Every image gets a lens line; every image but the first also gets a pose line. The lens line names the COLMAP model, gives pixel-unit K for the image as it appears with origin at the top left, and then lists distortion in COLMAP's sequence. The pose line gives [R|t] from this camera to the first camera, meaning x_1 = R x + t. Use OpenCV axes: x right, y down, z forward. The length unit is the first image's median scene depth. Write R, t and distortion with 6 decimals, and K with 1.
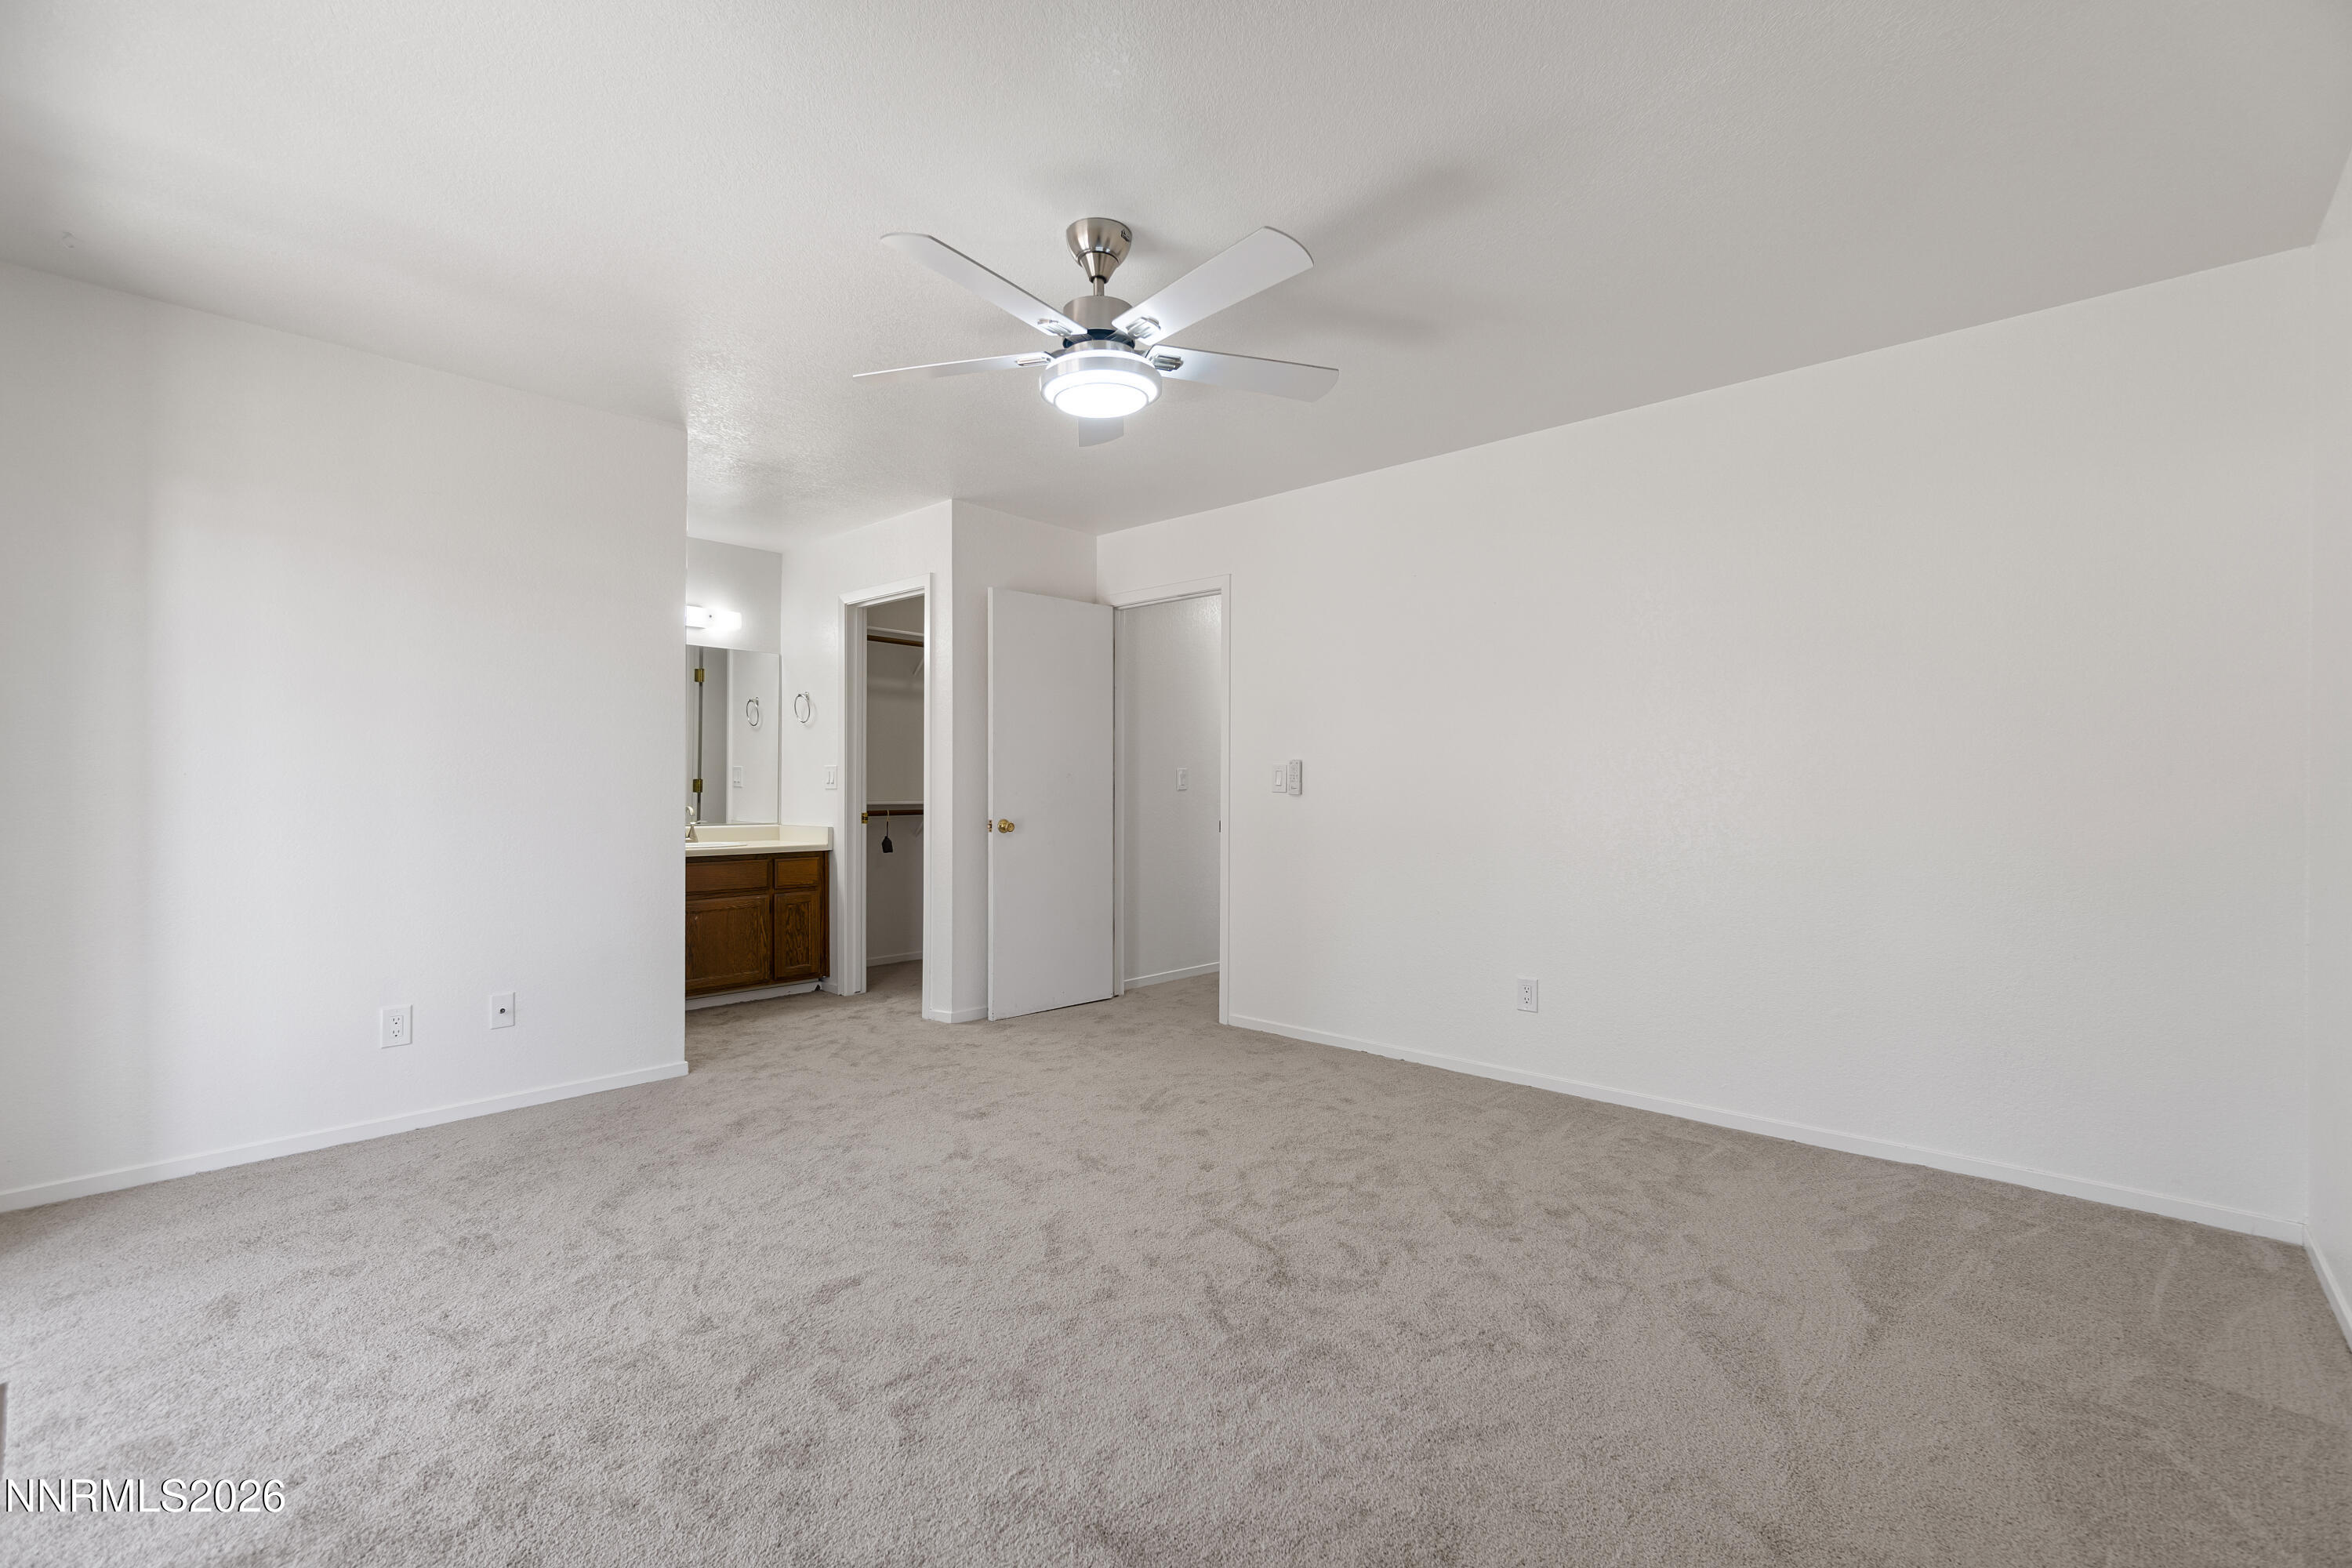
lens RADIAL K [[1019.0, 0, 1177.5], [0, 1019.0, 789.3], [0, 0, 1]] dist [-0.001099, -0.000047]
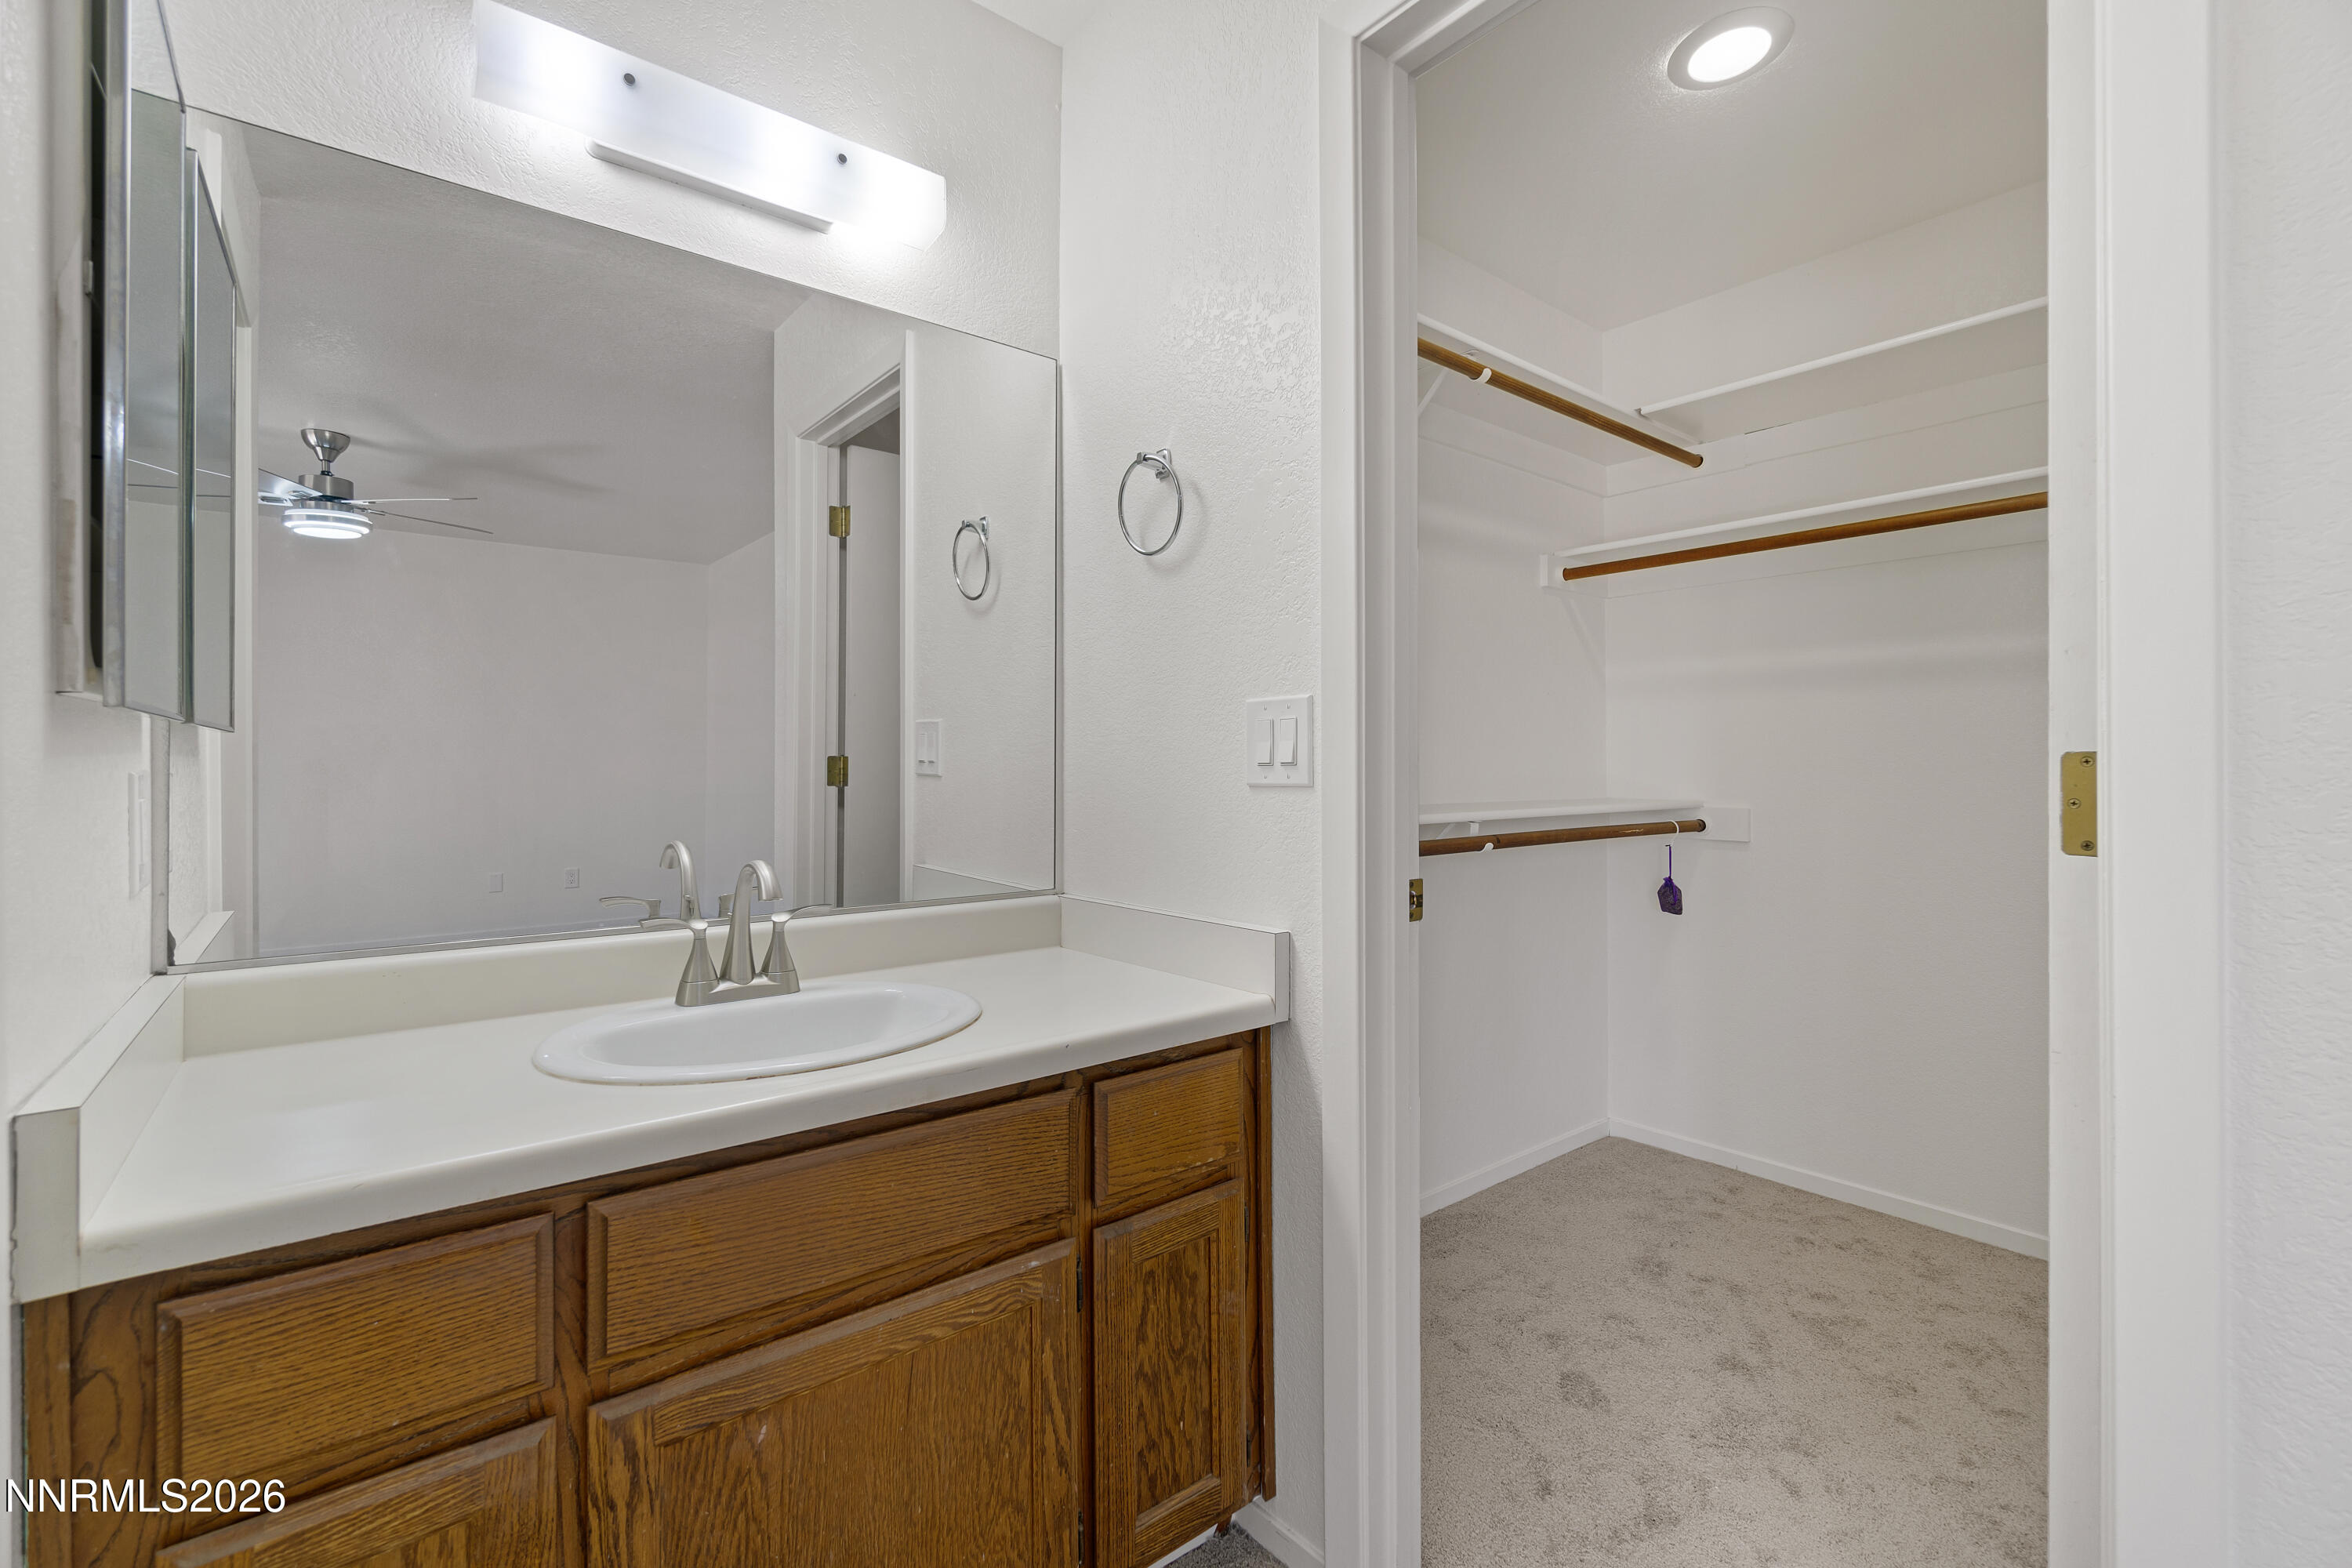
lens RADIAL K [[1019.0, 0, 1174.9], [0, 1019.0, 772.2], [0, 0, 1]] dist [-0.001099, -0.000047]
pose [[0.988850, -0.001747, -0.148908, -0.331128], [0.002390, 0.999989, 0.004140, -0.005758], [0.148899, -0.004450, 0.988842, 0.744343]]
